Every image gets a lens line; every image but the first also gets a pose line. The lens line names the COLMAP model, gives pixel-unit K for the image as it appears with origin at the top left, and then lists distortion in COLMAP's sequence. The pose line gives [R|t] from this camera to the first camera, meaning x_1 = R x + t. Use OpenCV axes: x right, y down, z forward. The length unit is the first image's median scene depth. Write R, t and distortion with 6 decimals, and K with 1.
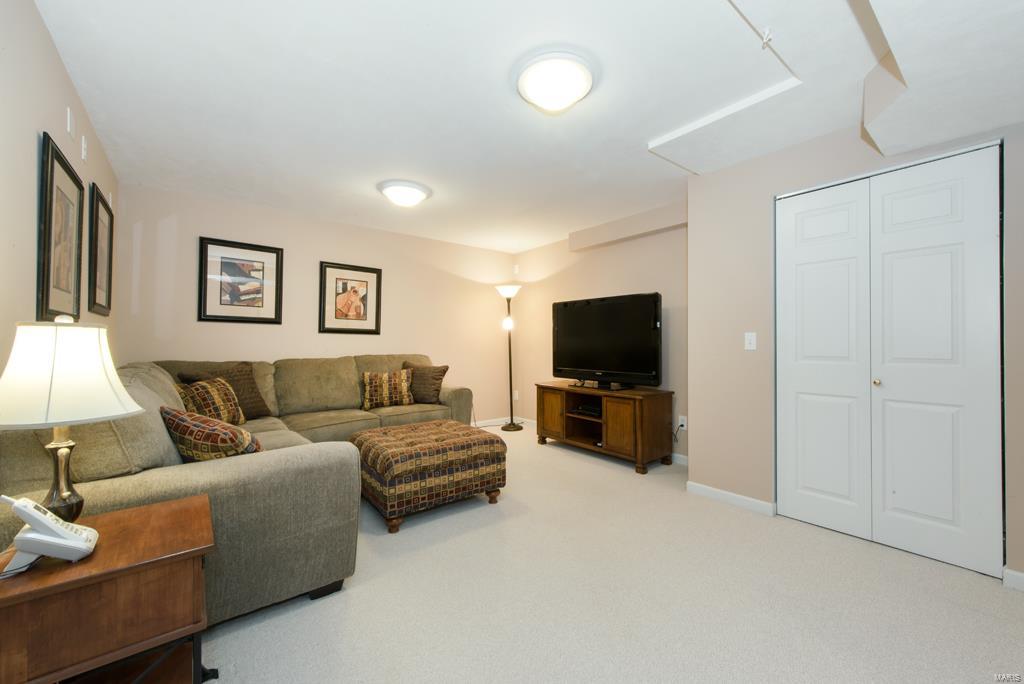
lens RADIAL K [[401.1, 0, 521.2], [0, 401.1, 337.5], [0, 0, 1]] dist [0.002950, -0.000655]
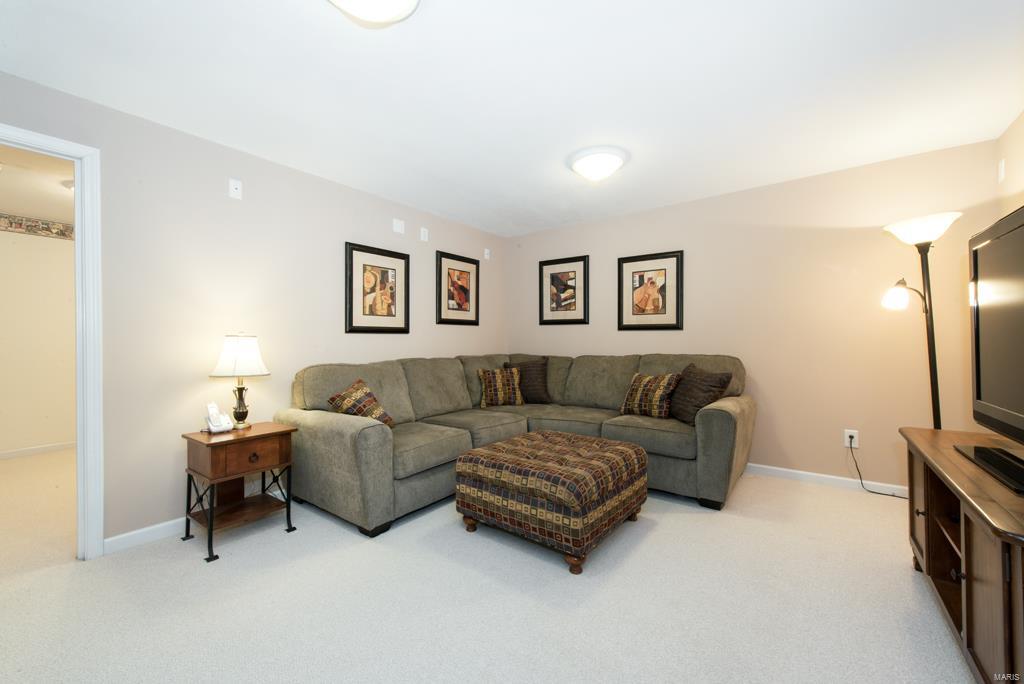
lens RADIAL K [[401.1, 0, 519.6], [0, 401.1, 336.7], [0, 0, 1]] dist [0.002950, -0.000655]
pose [[0.244902, -0.016535, -0.969407, 0.430114], [0.020726, 0.999715, -0.011816, 0.011329], [0.969326, -0.017199, 0.245175, 0.554915]]
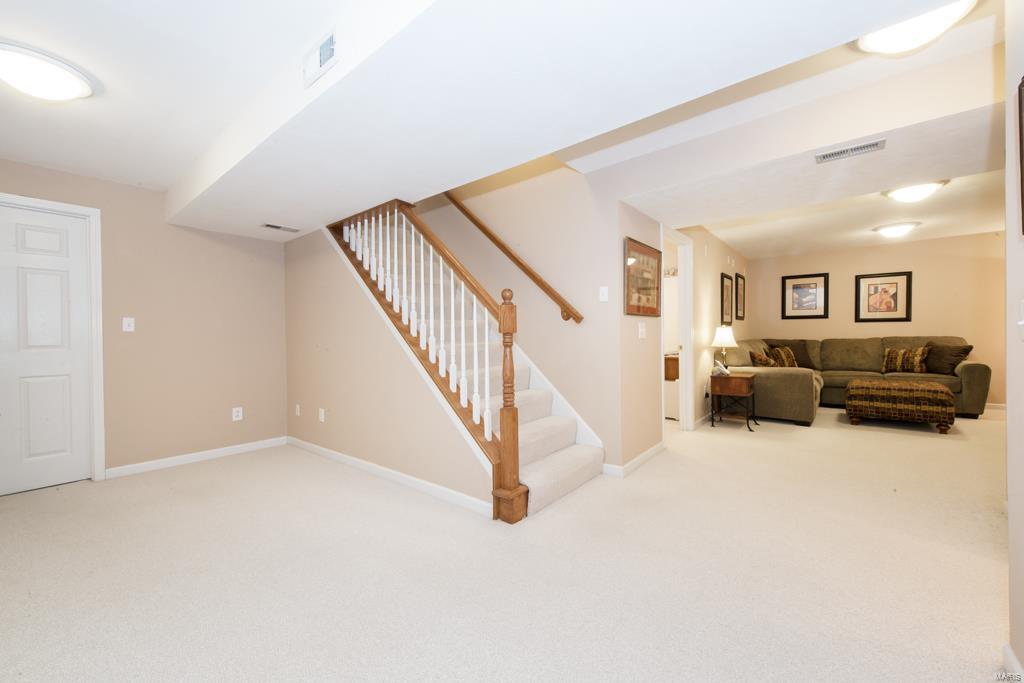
lens RADIAL K [[401.1, 0, 512.5], [0, 401.1, 339.6], [0, 0, 1]] dist [0.002950, -0.000655]
pose [[0.194441, 0.005347, -0.980900, 0.806594], [0.032144, 0.999413, 0.011820, -0.006104], [0.980387, -0.033828, 0.194155, -0.633191]]
